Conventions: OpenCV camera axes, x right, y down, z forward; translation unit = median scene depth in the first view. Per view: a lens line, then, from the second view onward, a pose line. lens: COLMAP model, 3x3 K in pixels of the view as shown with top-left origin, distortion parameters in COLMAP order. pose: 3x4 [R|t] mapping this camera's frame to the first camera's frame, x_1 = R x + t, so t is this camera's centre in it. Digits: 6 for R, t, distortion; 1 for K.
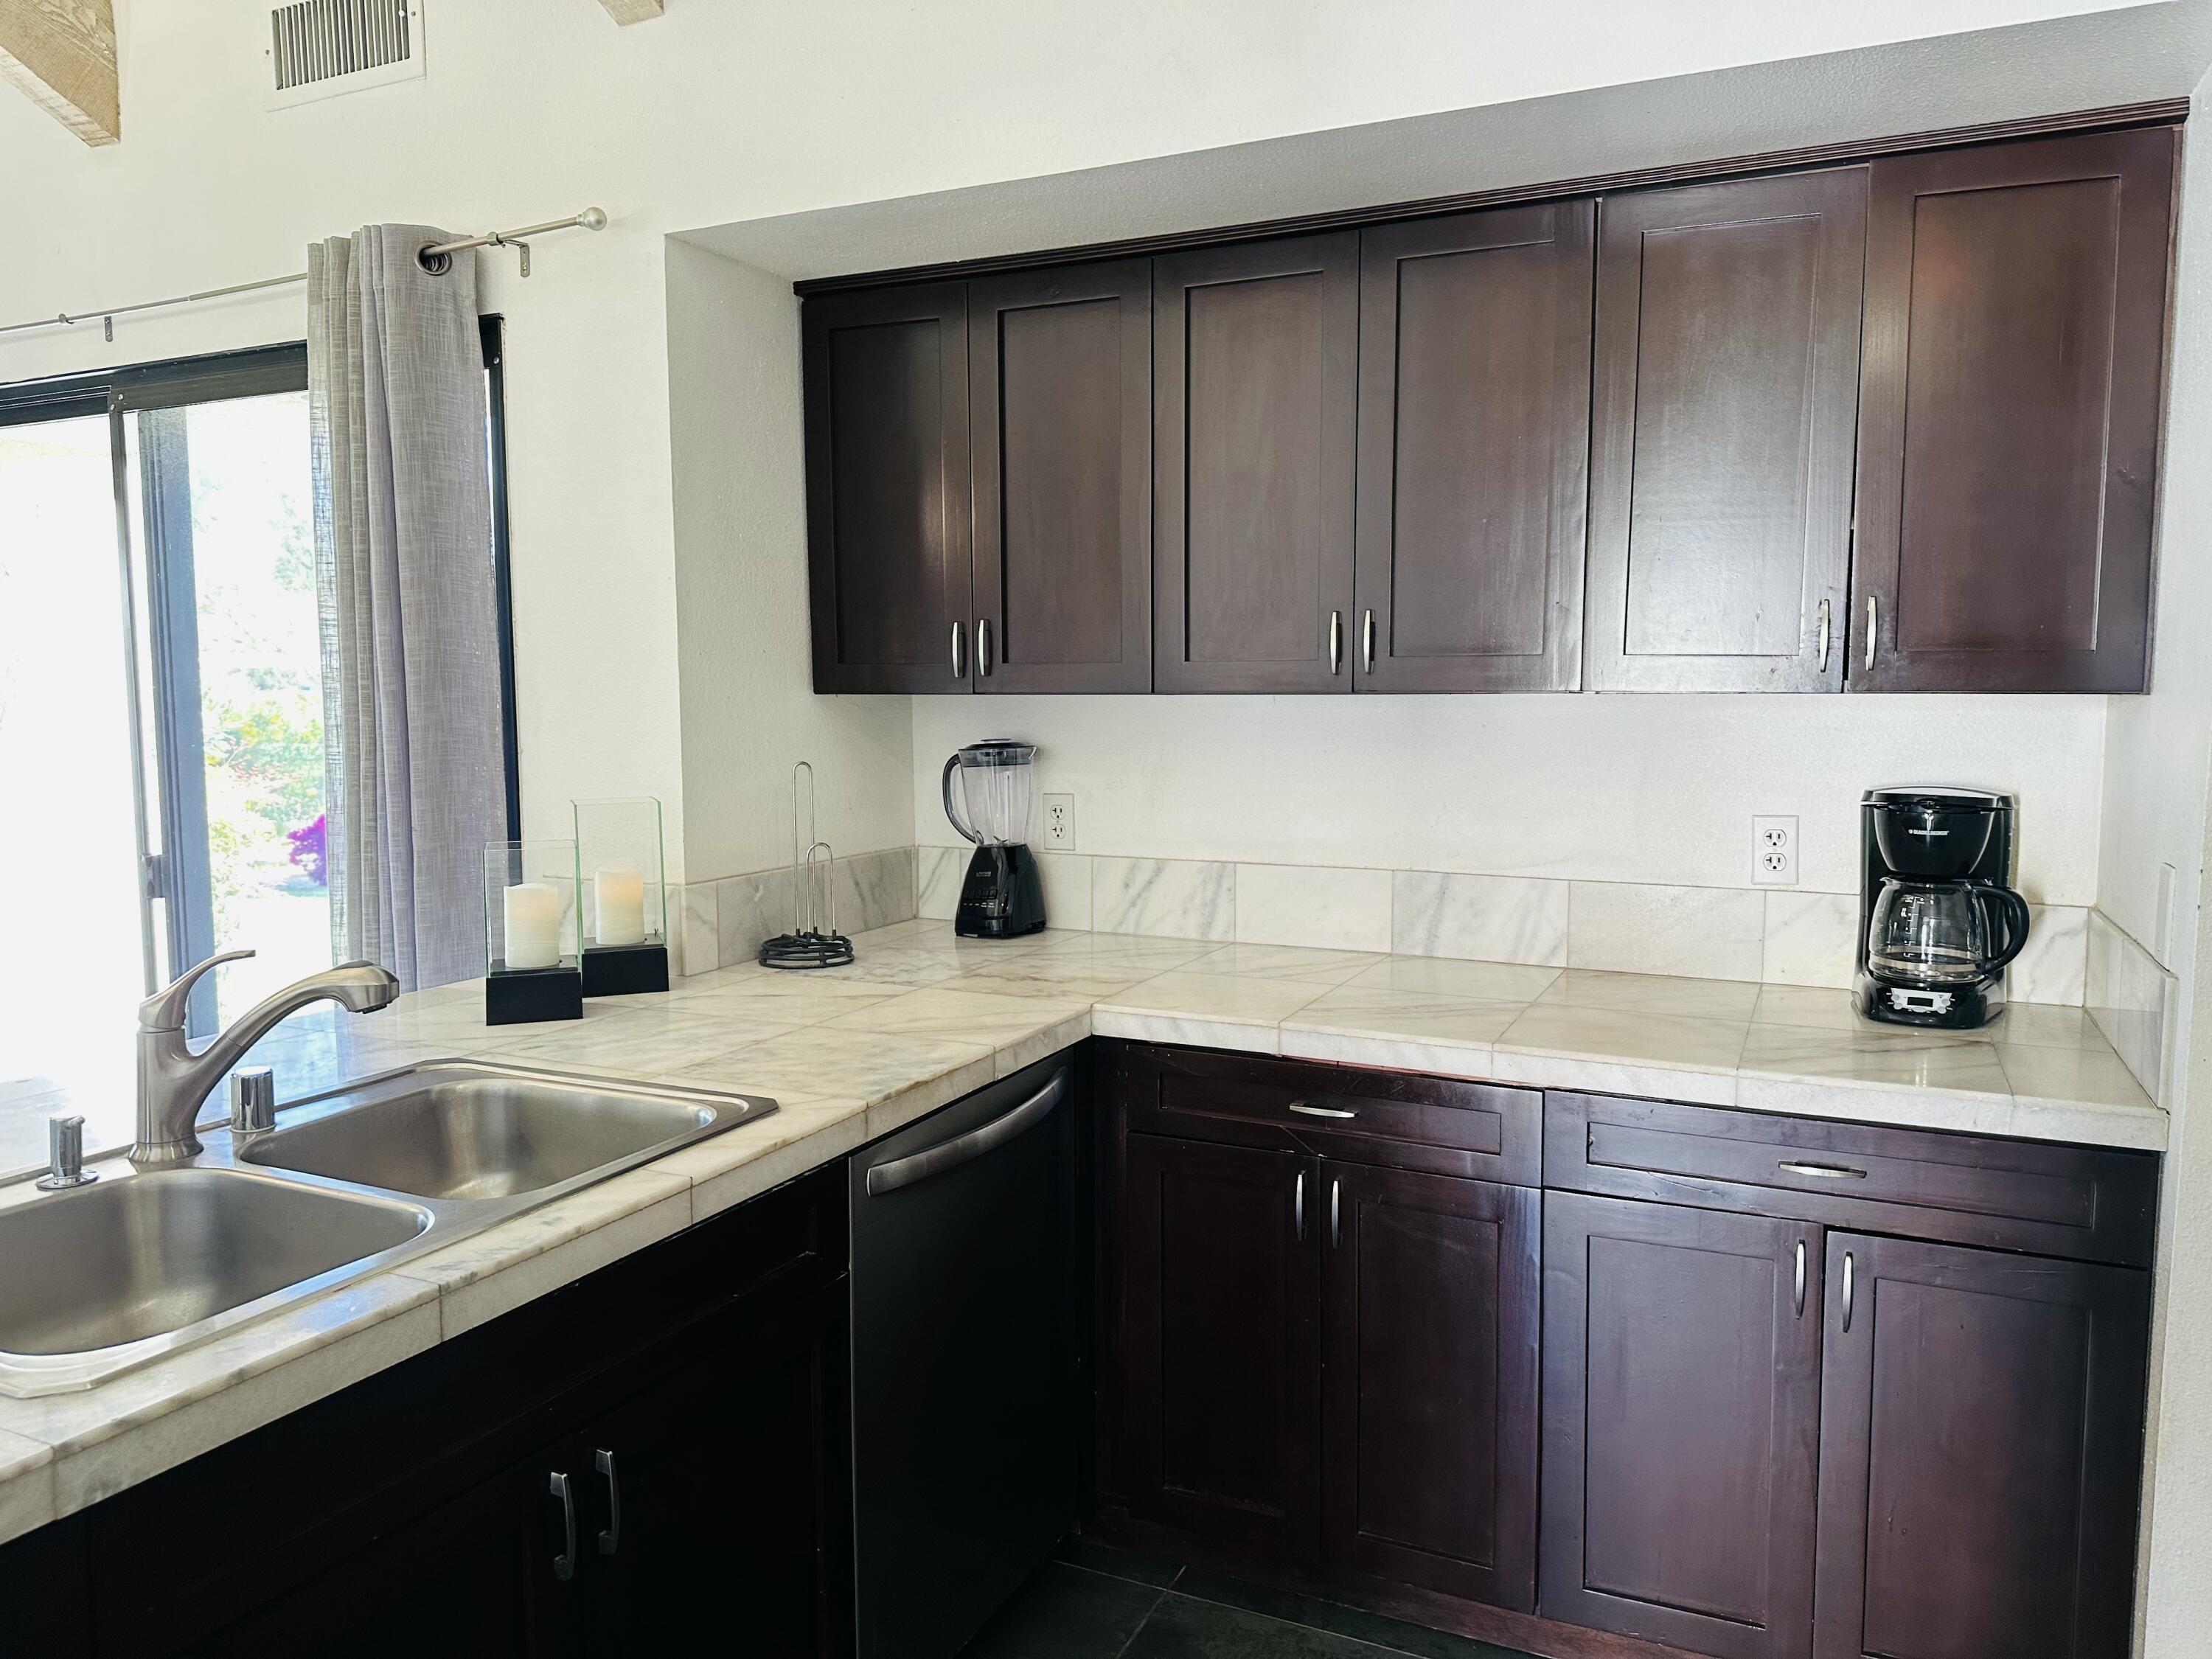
lens RADIAL K [[1535.4, 0, 1106.0], [0, 1535.4, 829.5], [0, 0, 1]] dist [0.052006, -0.123365]
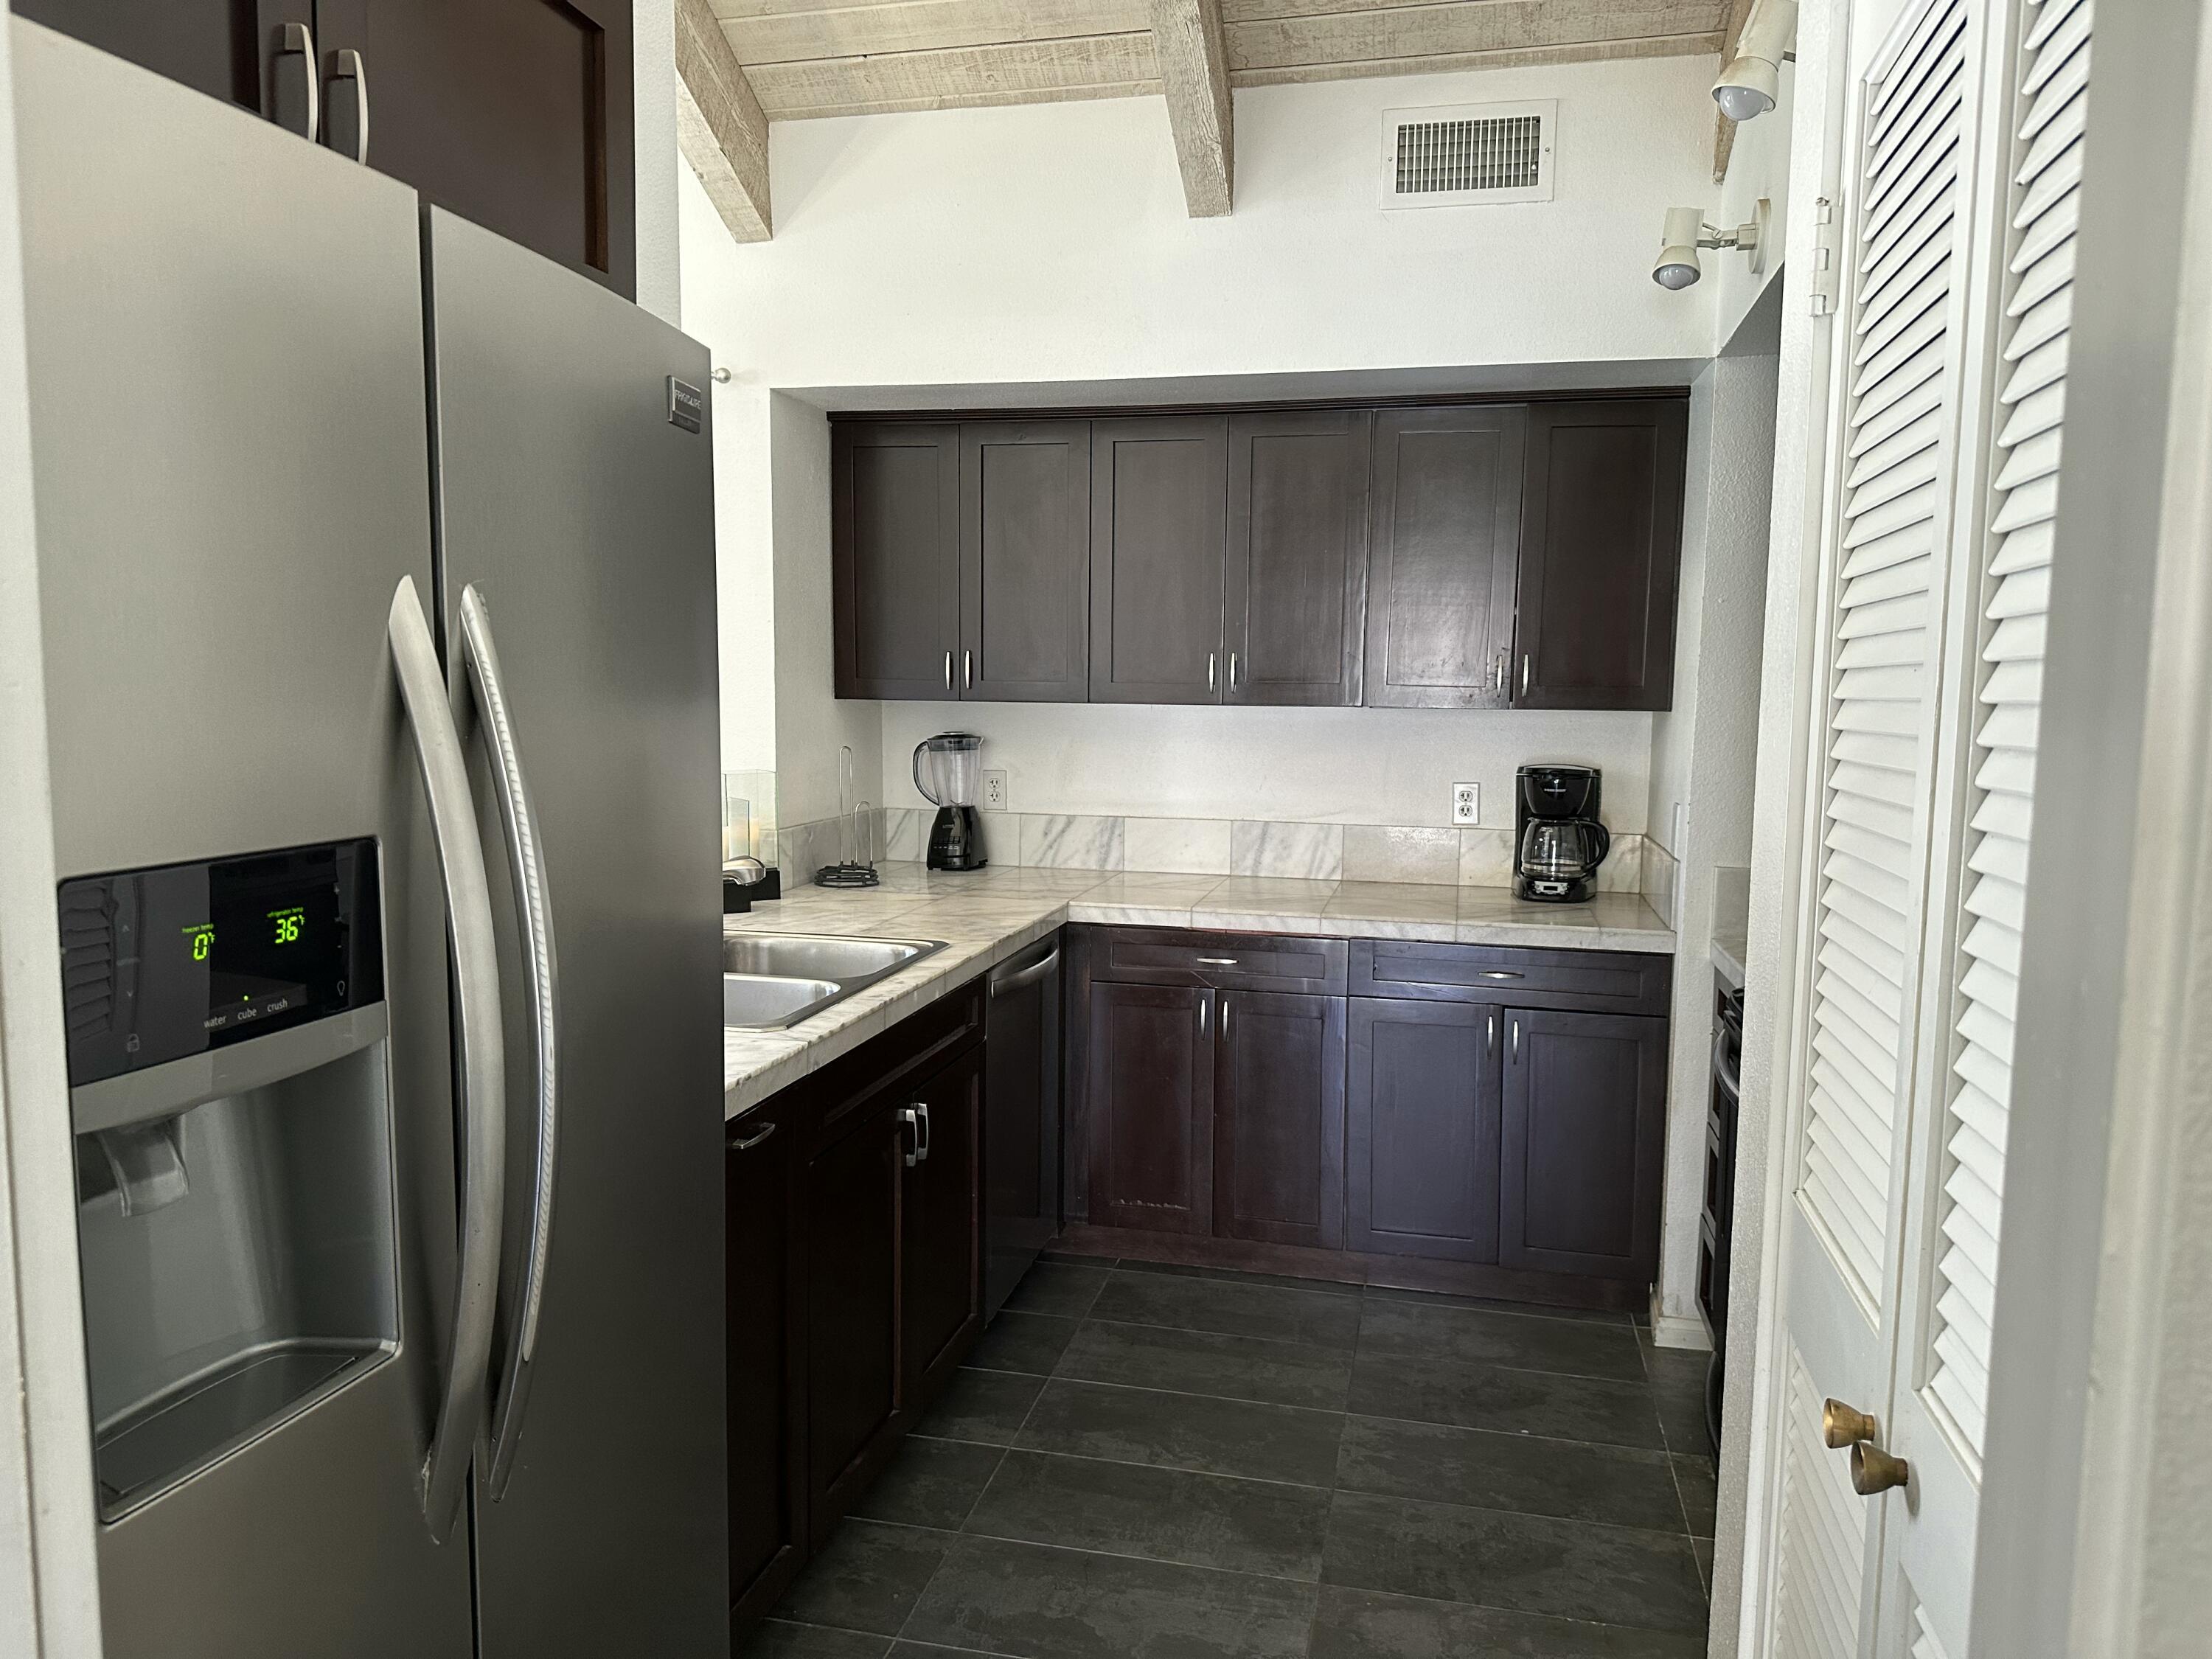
lens RADIAL K [[1555.7, 0, 1106.6], [0, 1555.7, 838.1], [0, 0, 1]] dist [0.046153, -0.063110]
pose [[0.976434, -0.007397, 0.215688, -0.312287], [0.005532, 0.999942, 0.009248, 0.034370], [-0.215744, -0.007837, 0.976418, -0.559732]]
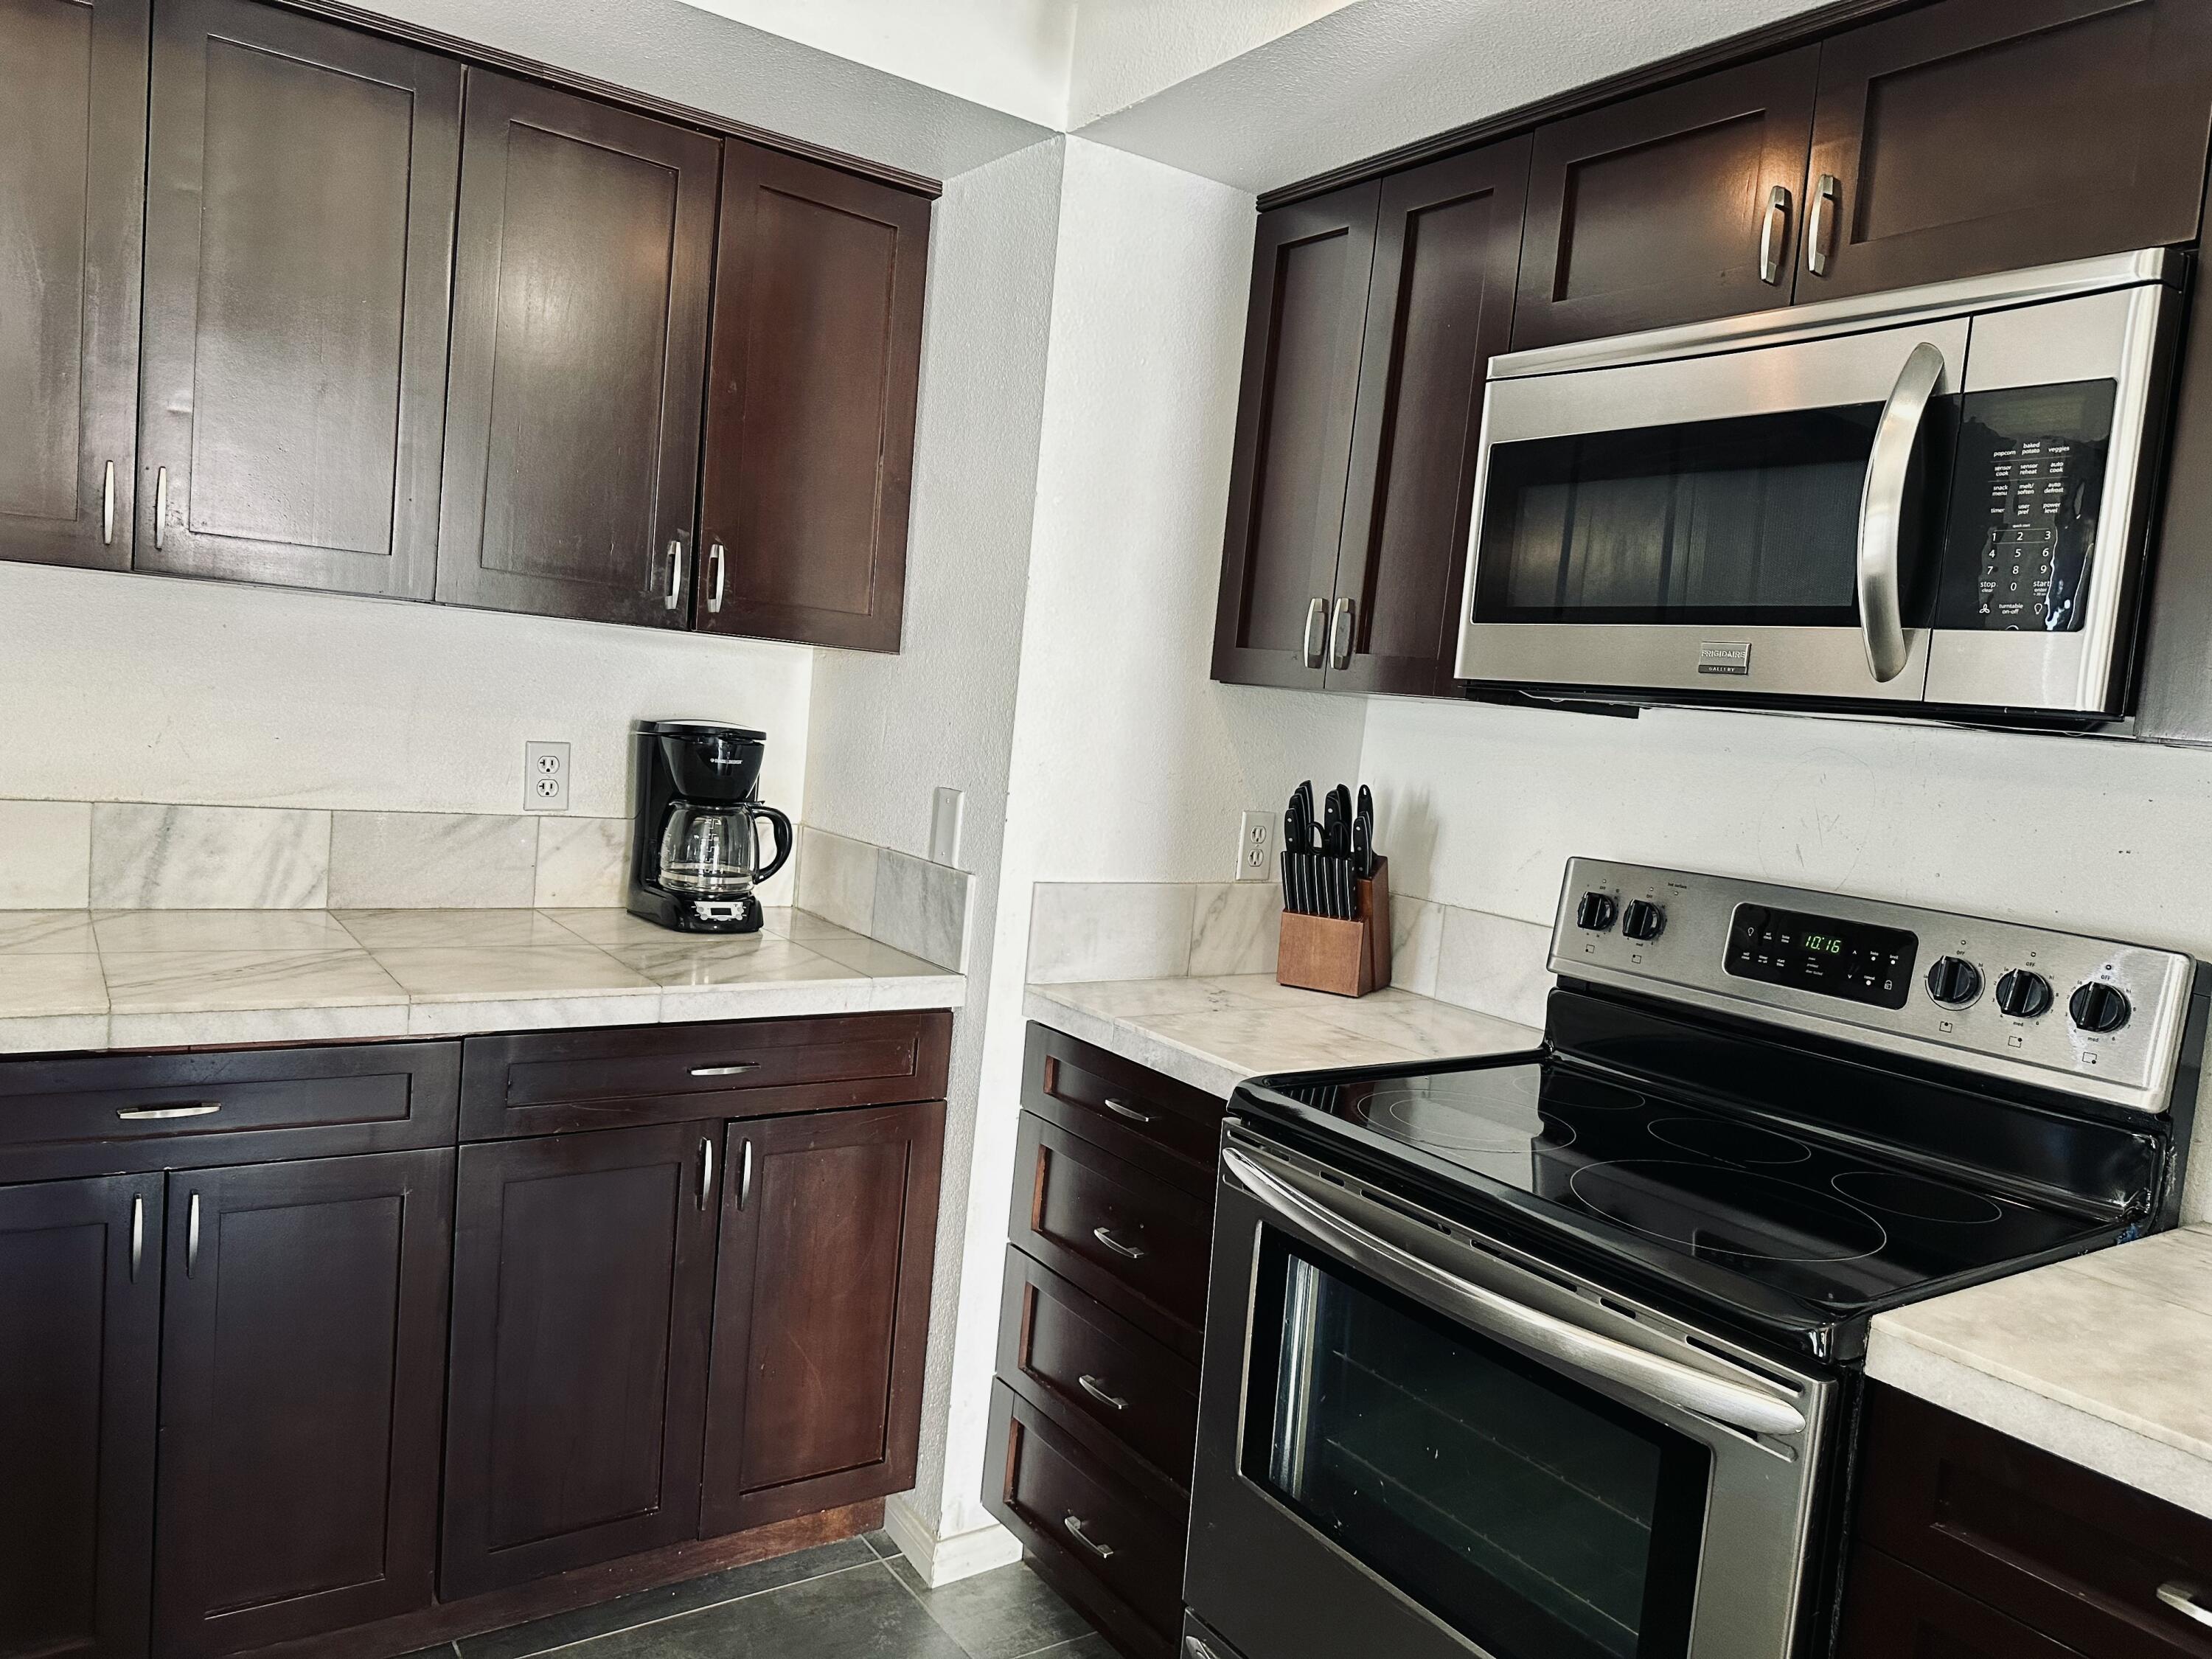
lens RADIAL K [[1555.7, 0, 1106.6], [0, 1555.7, 838.1], [0, 0, 1]] dist [0.046153, -0.063110]
pose [[0.489038, -0.035565, 0.871537, -0.302013], [-0.011186, 0.998831, 0.047037, 0.001535], [-0.872191, -0.032752, 0.488069, 0.188562]]
